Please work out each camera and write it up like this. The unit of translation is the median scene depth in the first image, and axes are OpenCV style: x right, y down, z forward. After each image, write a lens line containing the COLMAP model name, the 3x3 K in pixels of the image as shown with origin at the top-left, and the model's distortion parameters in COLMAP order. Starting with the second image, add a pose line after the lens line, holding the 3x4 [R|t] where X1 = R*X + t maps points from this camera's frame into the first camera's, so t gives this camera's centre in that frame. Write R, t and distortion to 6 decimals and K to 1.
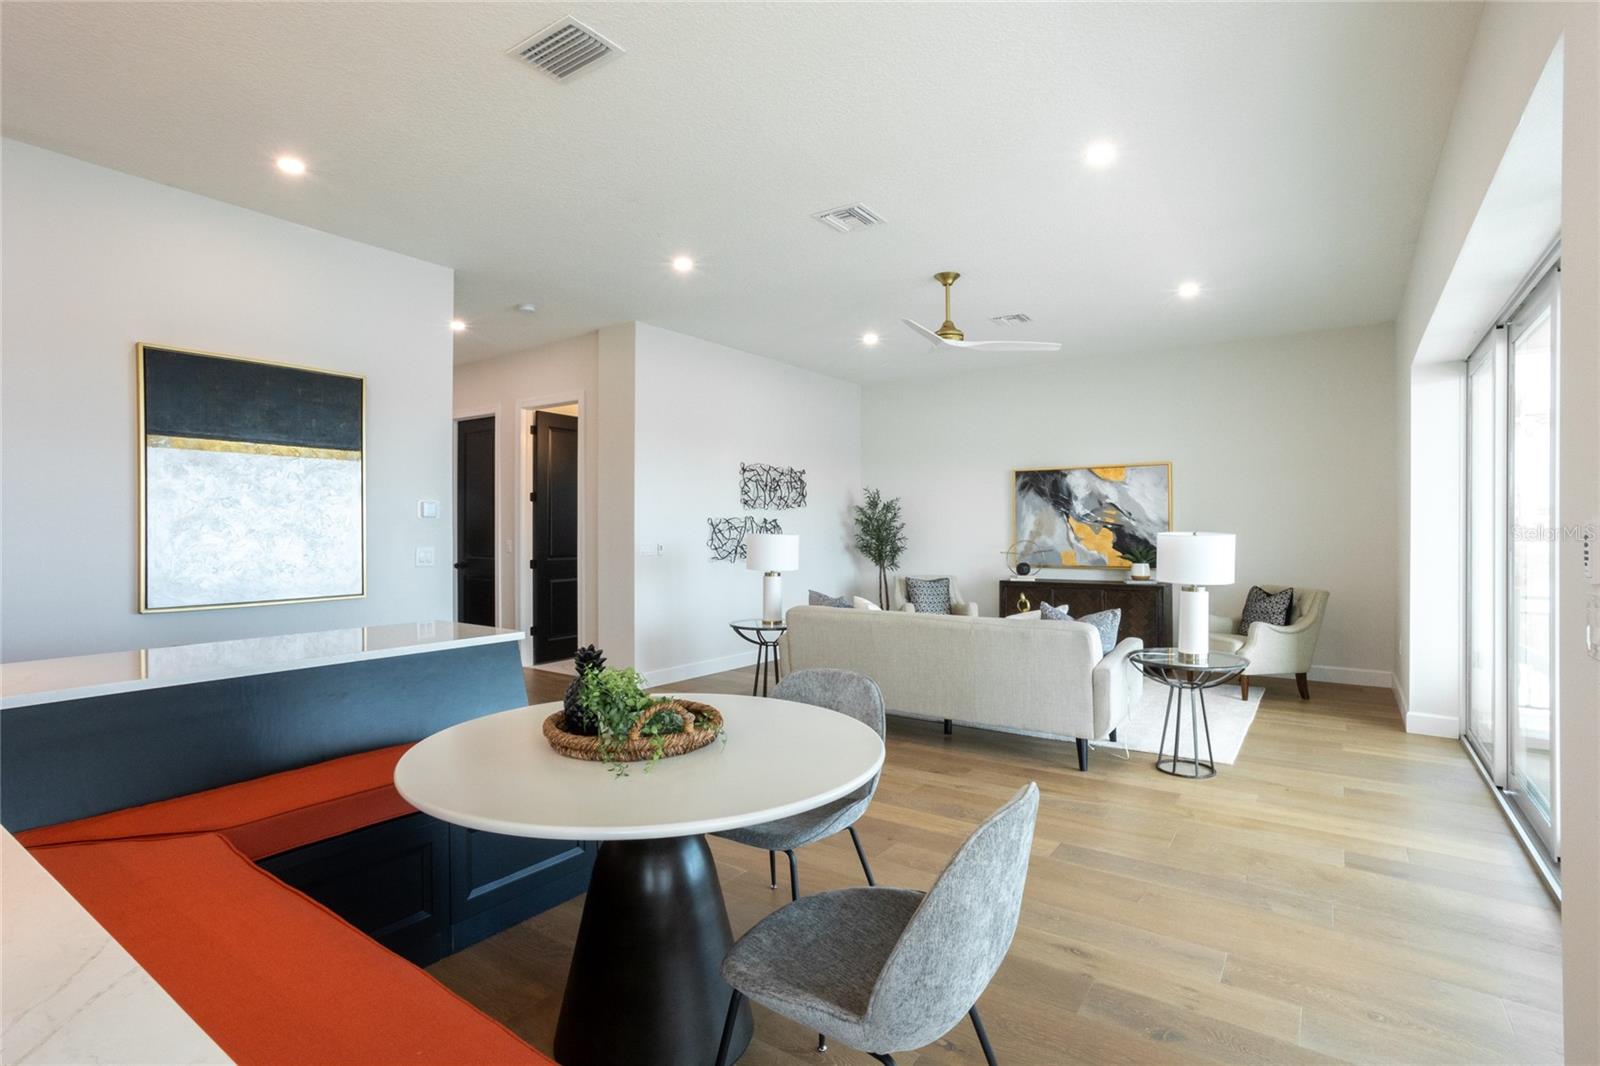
lens RADIAL K [[774.1, 0, 798.1], [0, 774.1, 529.3], [0, 0, 1]] dist [-0.014764, 0.000856]
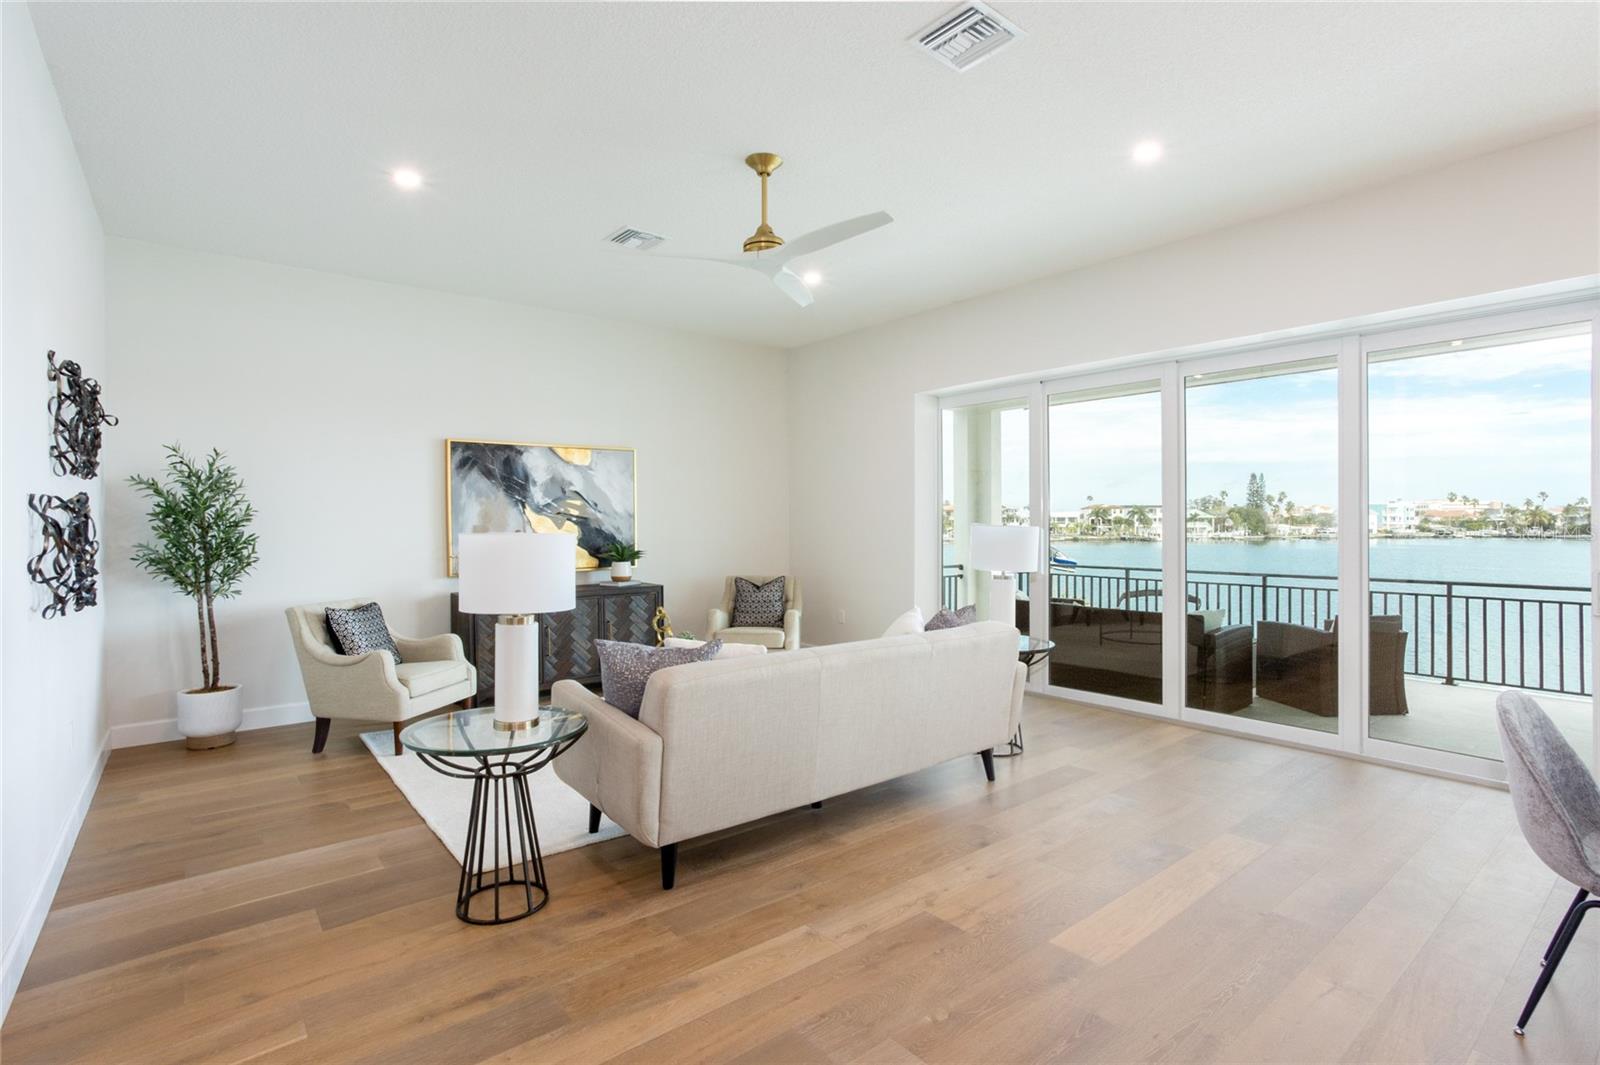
lens RADIAL K [[774.1, 0, 798.1], [0, 774.1, 528.8], [0, 0, 1]] dist [-0.014764, 0.000856]
pose [[0.279015, -0.009396, 0.960241, -0.325634], [0.002621, 0.999956, 0.009023, -0.000417], [-0.960283, -0.000001, 0.279027, 0.530781]]
